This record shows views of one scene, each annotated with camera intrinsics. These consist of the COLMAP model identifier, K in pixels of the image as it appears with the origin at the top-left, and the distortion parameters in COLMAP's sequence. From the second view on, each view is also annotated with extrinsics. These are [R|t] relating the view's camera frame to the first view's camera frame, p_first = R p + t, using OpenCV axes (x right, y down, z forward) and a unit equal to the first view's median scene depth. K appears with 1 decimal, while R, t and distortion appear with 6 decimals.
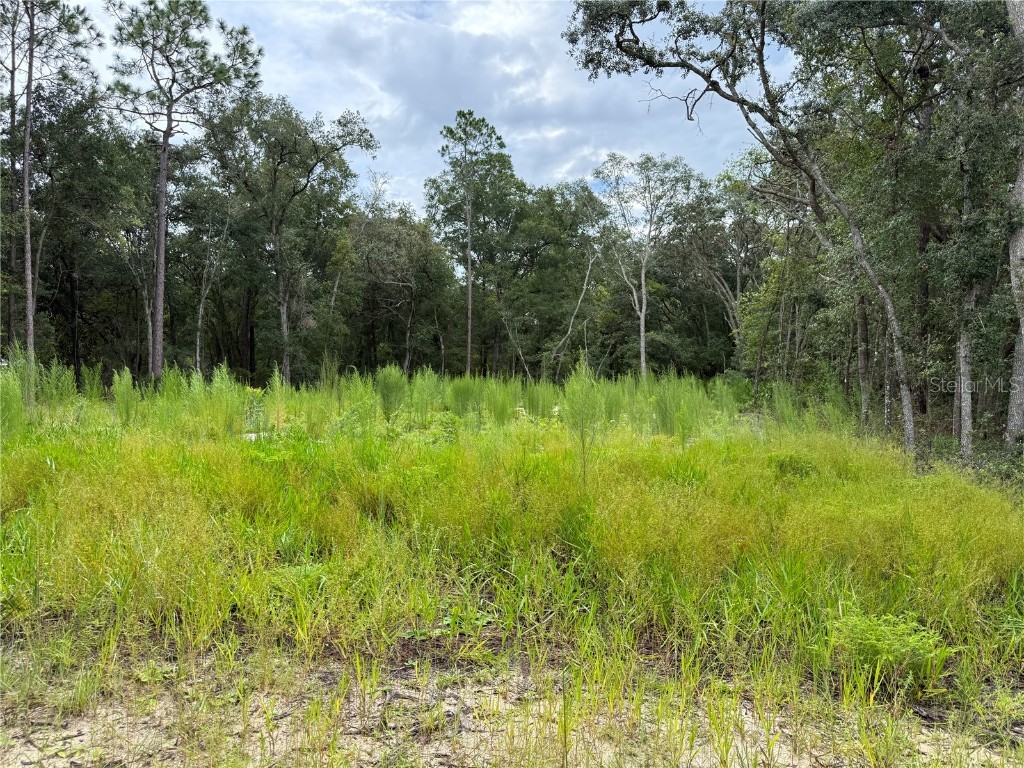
lens RADIAL K [[712.8, 0, 504.9], [0, 712.8, 383.7], [0, 0, 1]] dist [0.075068, -0.097724]
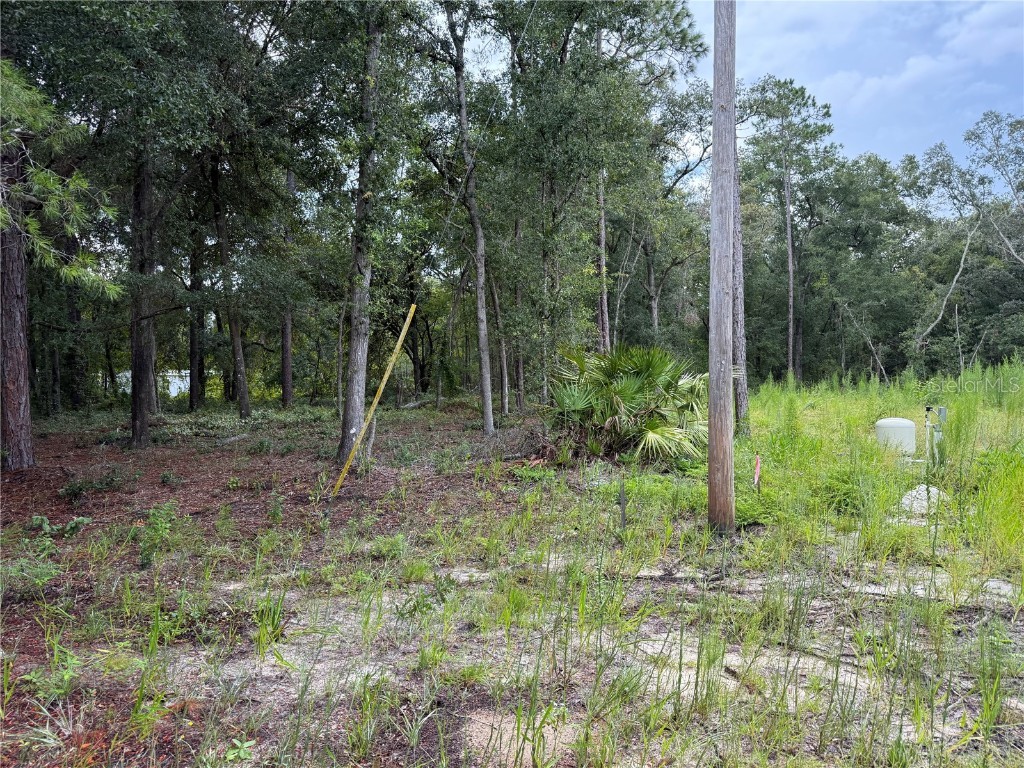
lens RADIAL K [[712.8, 0, 514.6], [0, 712.8, 385.3], [0, 0, 1]] dist [0.075068, -0.097724]
pose [[0.991465, -0.025380, -0.127878, -0.285876], [0.026239, 0.999643, 0.005035, -0.004954], [0.127705, -0.008347, 0.991777, 0.041923]]
